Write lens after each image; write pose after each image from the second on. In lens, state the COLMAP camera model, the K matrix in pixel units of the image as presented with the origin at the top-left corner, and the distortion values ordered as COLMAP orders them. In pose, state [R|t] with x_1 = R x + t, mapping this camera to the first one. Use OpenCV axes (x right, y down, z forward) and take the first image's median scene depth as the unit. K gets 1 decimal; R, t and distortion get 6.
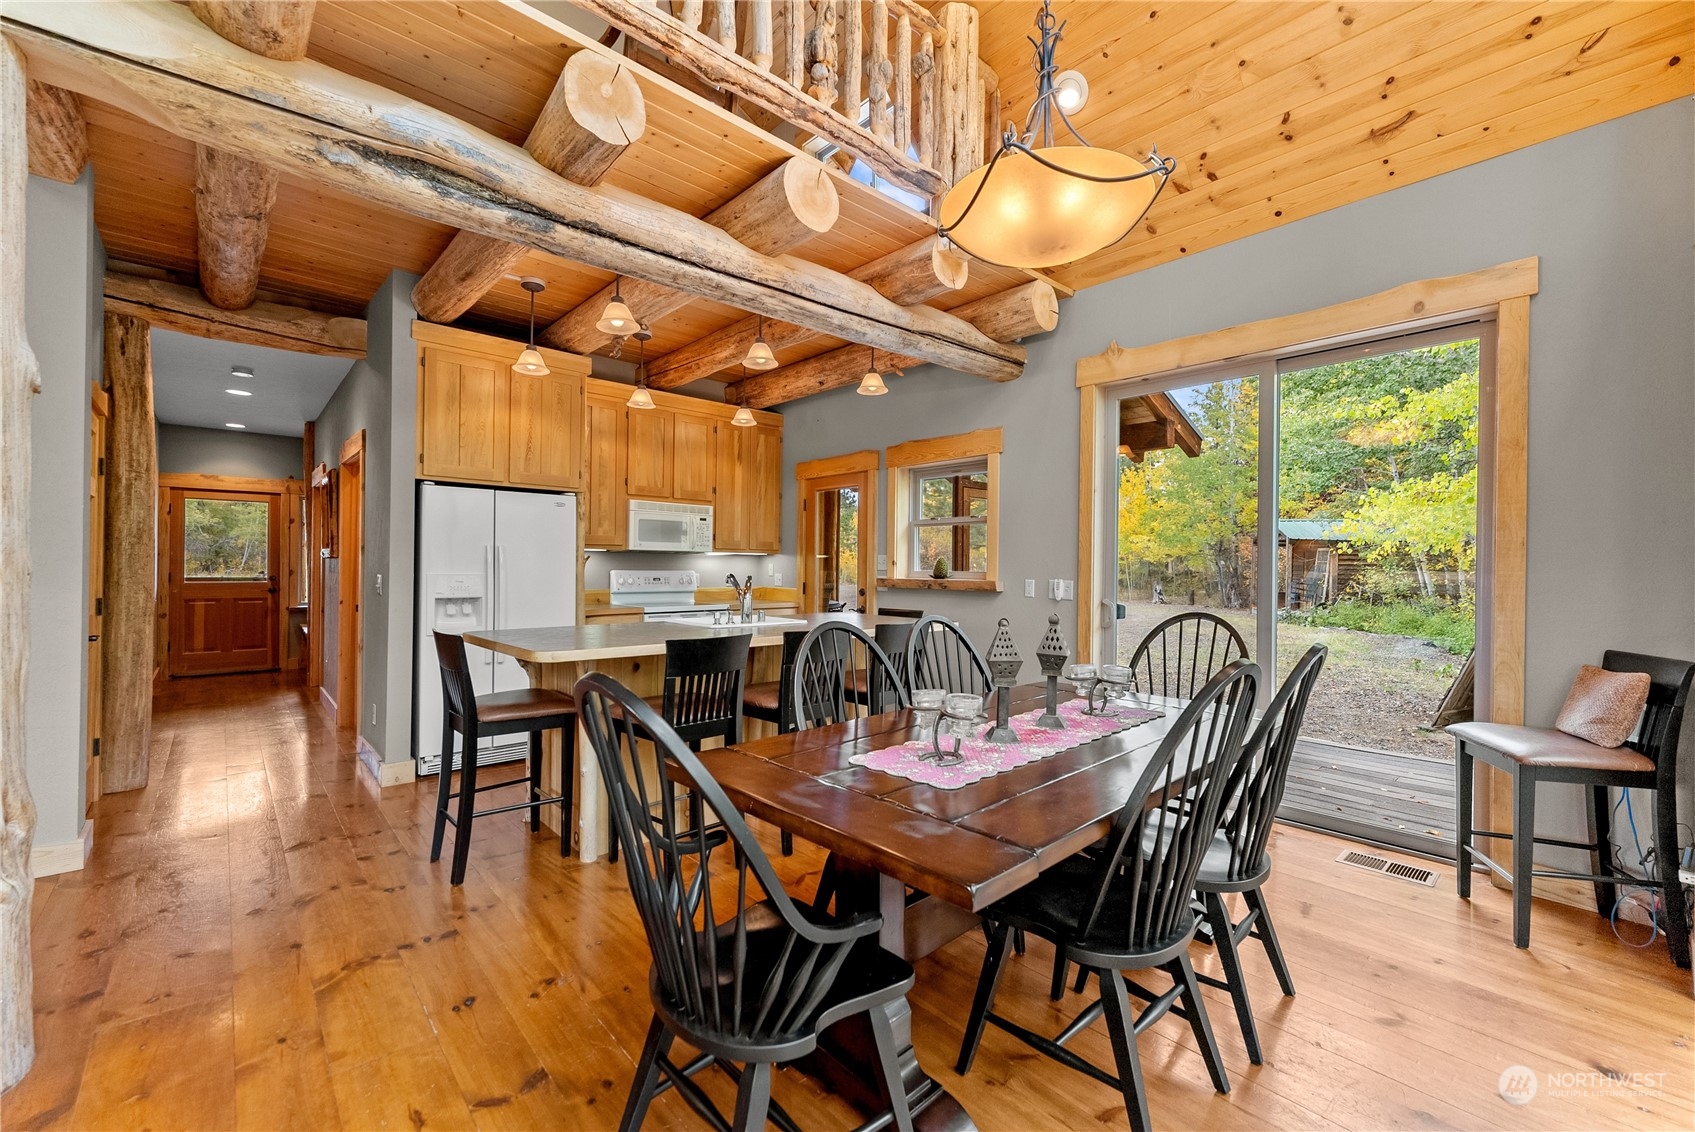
lens RADIAL K [[695.7, 0, 840.8], [0, 695.7, 581.9], [0, 0, 1]] dist [0.000323, 0.000118]
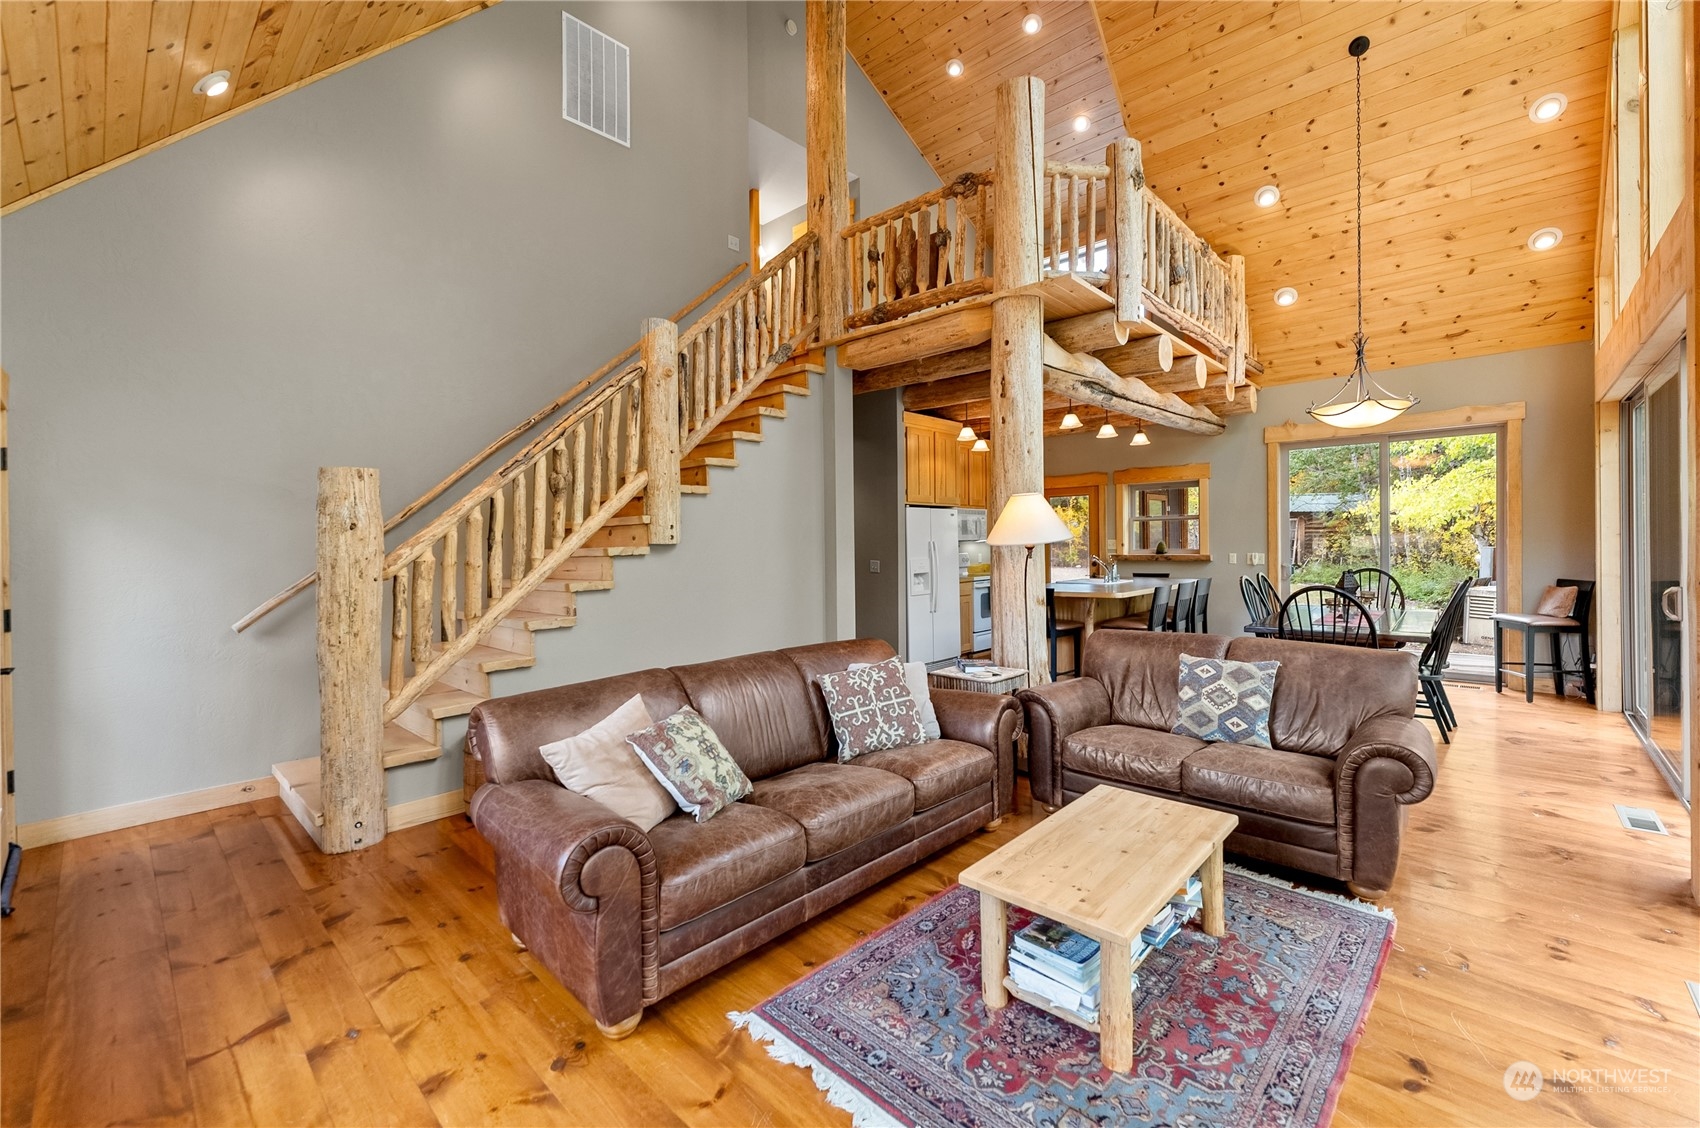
lens RADIAL K [[694.9, 0, 850.0], [0, 694.9, 564.0], [0, 0, 1]] dist [0.000254, -0.000147]
pose [[0.996584, -0.025895, 0.078426, -1.192900], [0.025128, 0.999626, 0.010760, -0.028849], [-0.078675, -0.008753, 0.996862, -0.934838]]
